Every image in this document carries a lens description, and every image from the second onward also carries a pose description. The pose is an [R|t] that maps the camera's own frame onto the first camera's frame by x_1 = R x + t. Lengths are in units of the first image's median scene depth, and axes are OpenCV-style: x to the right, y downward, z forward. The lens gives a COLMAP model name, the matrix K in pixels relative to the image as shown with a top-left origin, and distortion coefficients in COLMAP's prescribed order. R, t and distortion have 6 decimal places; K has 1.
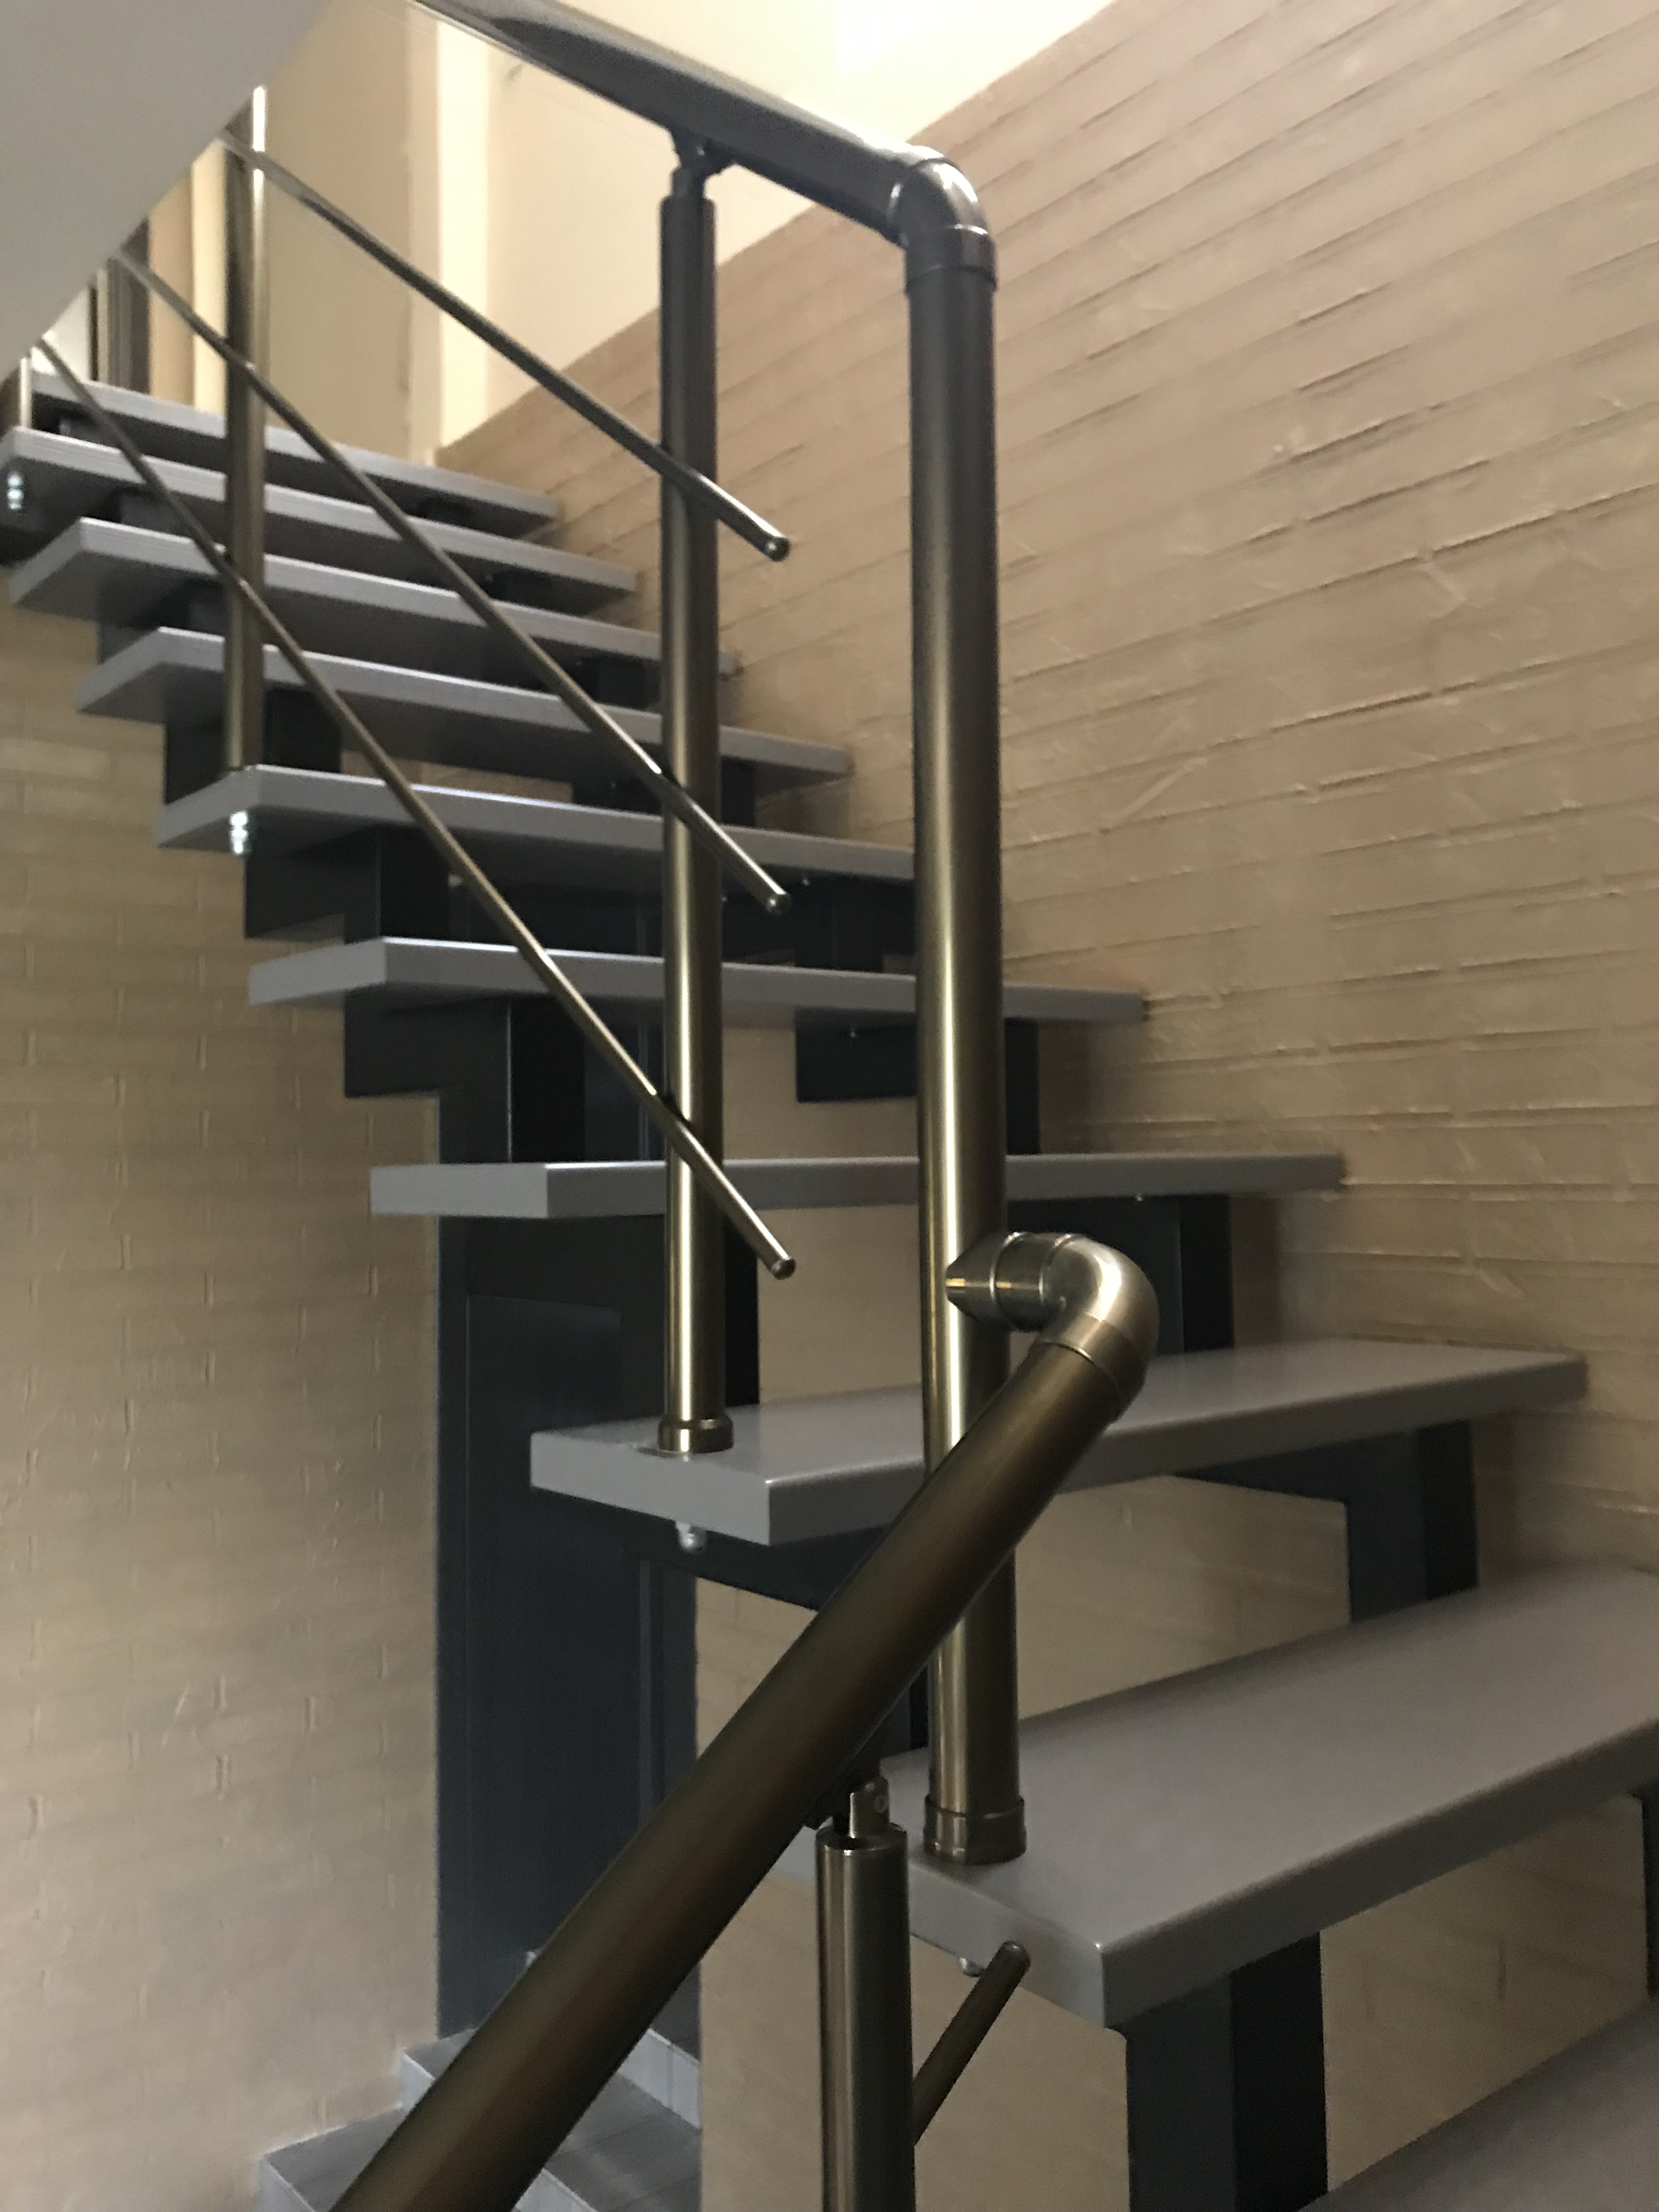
lens RADIAL K [[1792.9, 0, 818.5], [0, 1792.9, 1088.2], [0, 0, 1]] dist [0.013513, 0.001382]
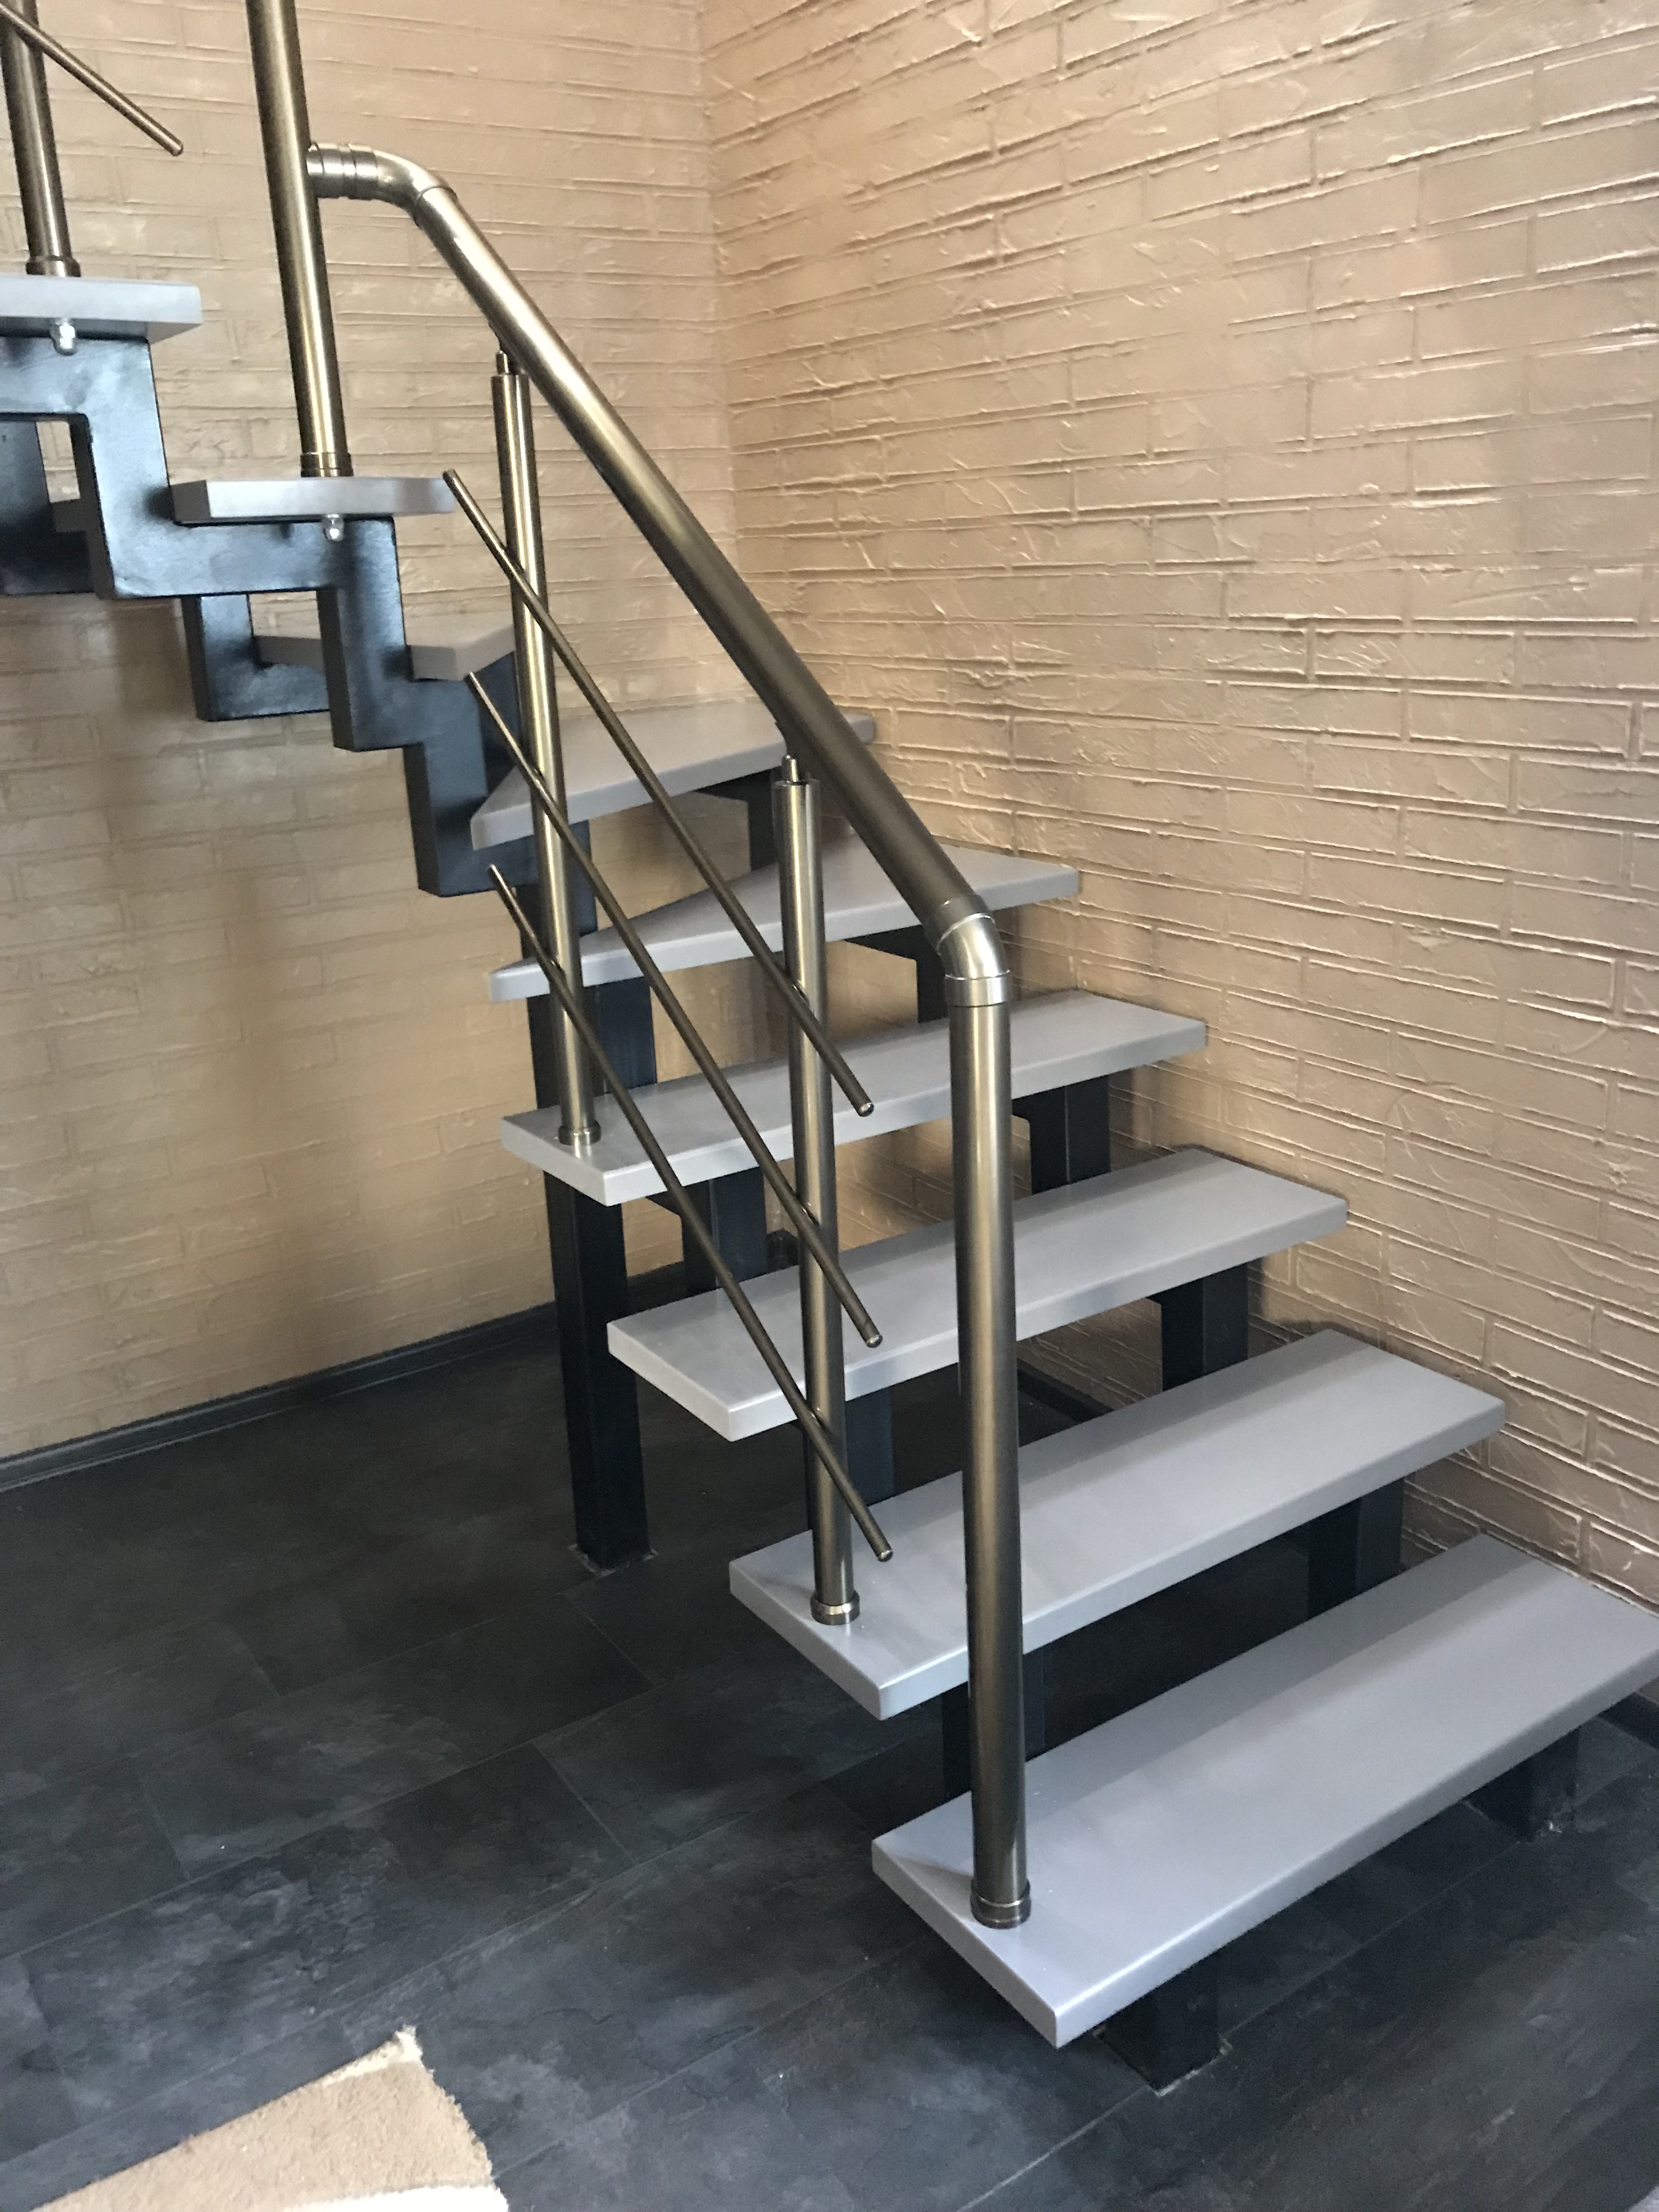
lens RADIAL K [[1792.9, 0, 805.9], [0, 1792.9, 1080.1], [0, 0, 1]] dist [0.013513, 0.001382]
pose [[0.106232, -0.282423, 0.953390, -1.121179], [-0.003641, 0.958699, 0.284401, 0.282615], [-0.994335, -0.033684, 0.100817, 0.130125]]
